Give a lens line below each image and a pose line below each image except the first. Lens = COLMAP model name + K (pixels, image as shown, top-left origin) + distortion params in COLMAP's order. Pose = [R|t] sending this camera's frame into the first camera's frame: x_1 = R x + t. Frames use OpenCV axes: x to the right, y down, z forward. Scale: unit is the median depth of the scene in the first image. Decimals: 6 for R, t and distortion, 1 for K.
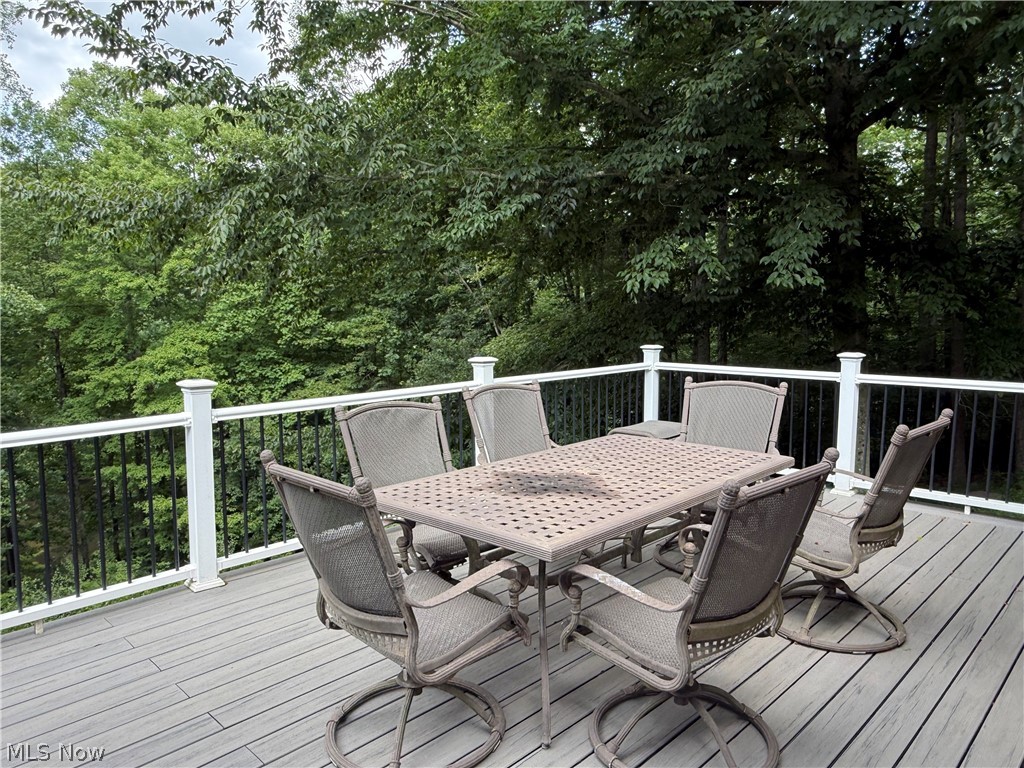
lens RADIAL K [[733.0, 0, 509.3], [0, 733.0, 384.1], [0, 0, 1]] dist [0.008158, 0.003068]
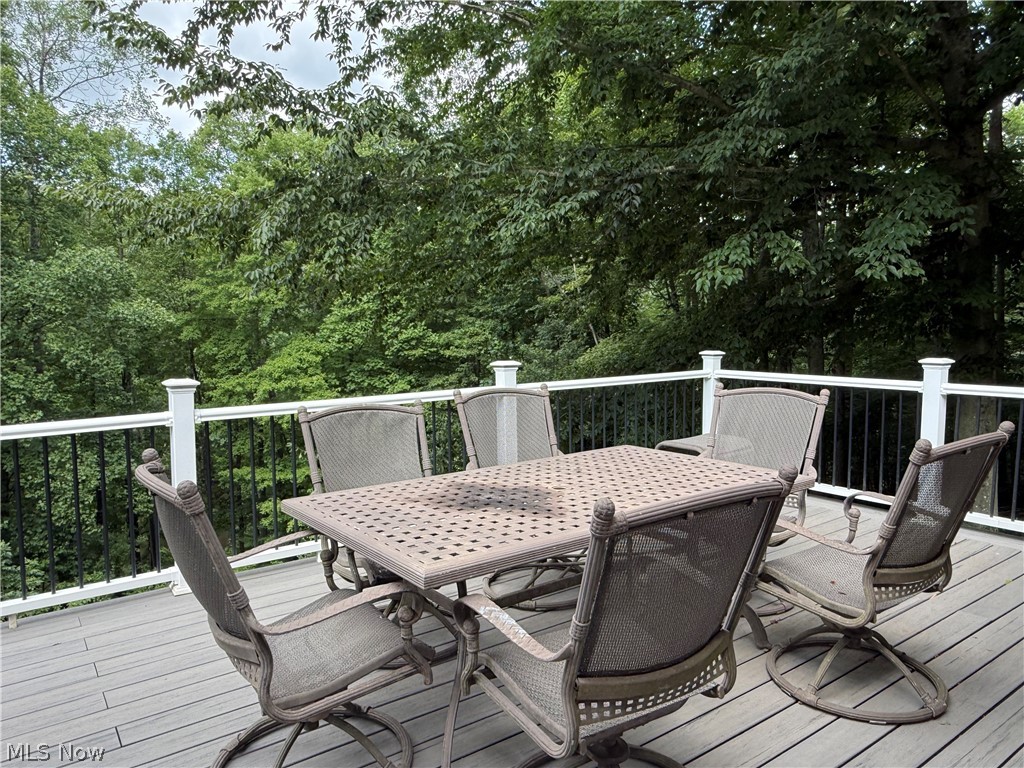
lens RADIAL K [[733.8, 0, 500.0], [0, 733.8, 389.1], [0, 0, 1]] dist [0.001048, 0.006579]
pose [[0.984992, 0.011615, -0.172210, 0.062087], [-0.013525, 0.999859, -0.009922, 0.004599], [0.172071, 0.012102, 0.985010, 0.040864]]
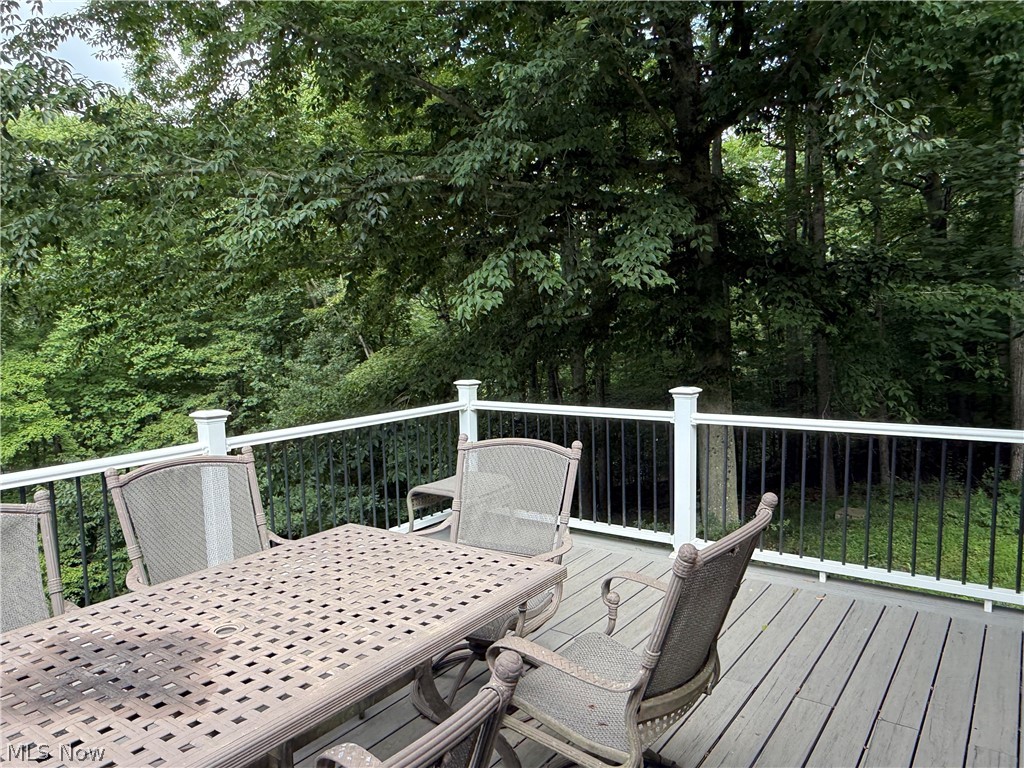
lens RADIAL K [[730.2, 0, 508.4], [0, 730.2, 390.9], [0, 0, 1]] dist [0.008990, 0.003565]
pose [[0.990596, -0.031864, 0.133055, 0.086849], [0.033943, 0.999334, -0.013387, -0.018697], [-0.132540, 0.017778, 0.991018, 0.116809]]
